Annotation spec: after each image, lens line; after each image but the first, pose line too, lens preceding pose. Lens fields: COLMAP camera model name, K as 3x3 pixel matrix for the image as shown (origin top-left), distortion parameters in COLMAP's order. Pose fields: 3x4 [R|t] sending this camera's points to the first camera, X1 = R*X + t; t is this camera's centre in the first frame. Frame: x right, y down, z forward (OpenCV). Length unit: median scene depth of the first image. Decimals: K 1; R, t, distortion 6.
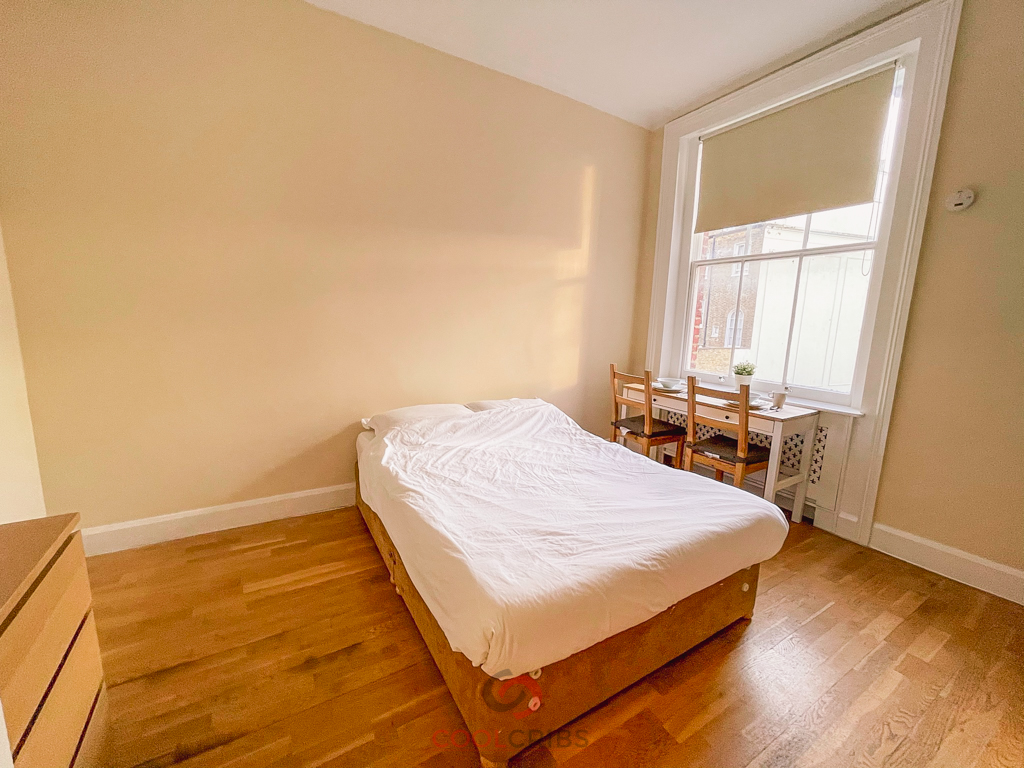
lens RADIAL K [[414.8, 0, 486.4], [0, 414.8, 383.7], [0, 0, 1]] dist [-0.003961, 0.000638]
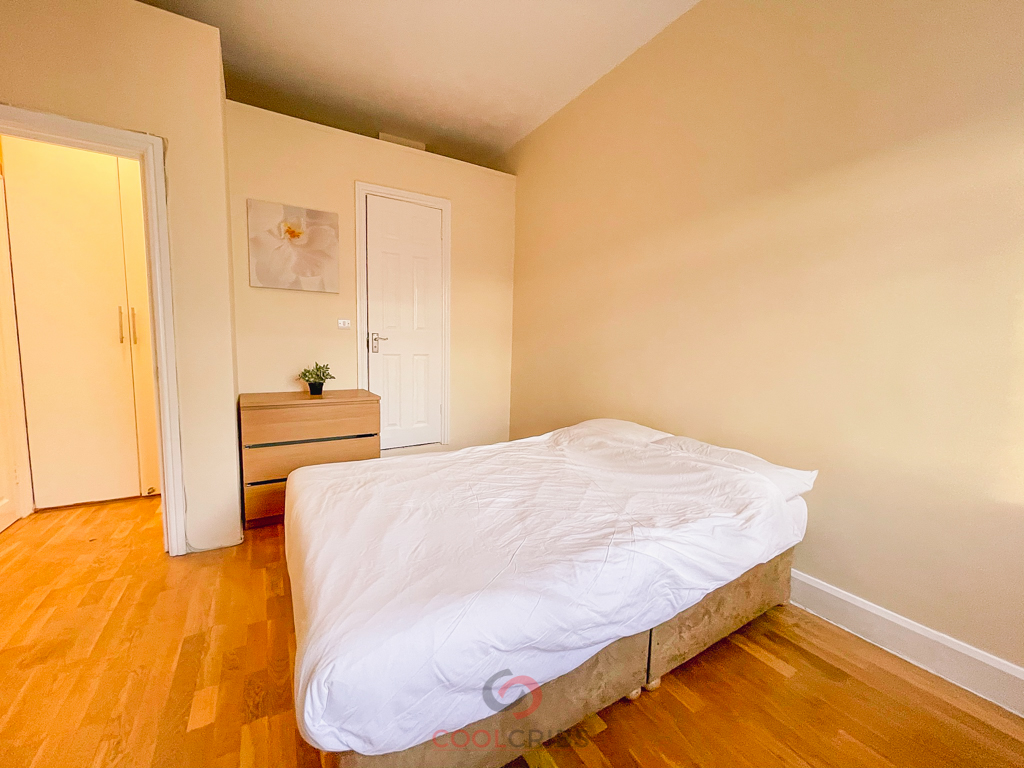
lens RADIAL K [[414.8, 0, 510.1], [0, 414.8, 383.2], [0, 0, 1]] dist [-0.003961, 0.000638]
pose [[0.033555, 0.085925, -0.995736, 0.878479], [-0.187602, 0.979130, 0.078170, -0.062681], [0.981672, 0.184180, 0.048975, 0.856908]]
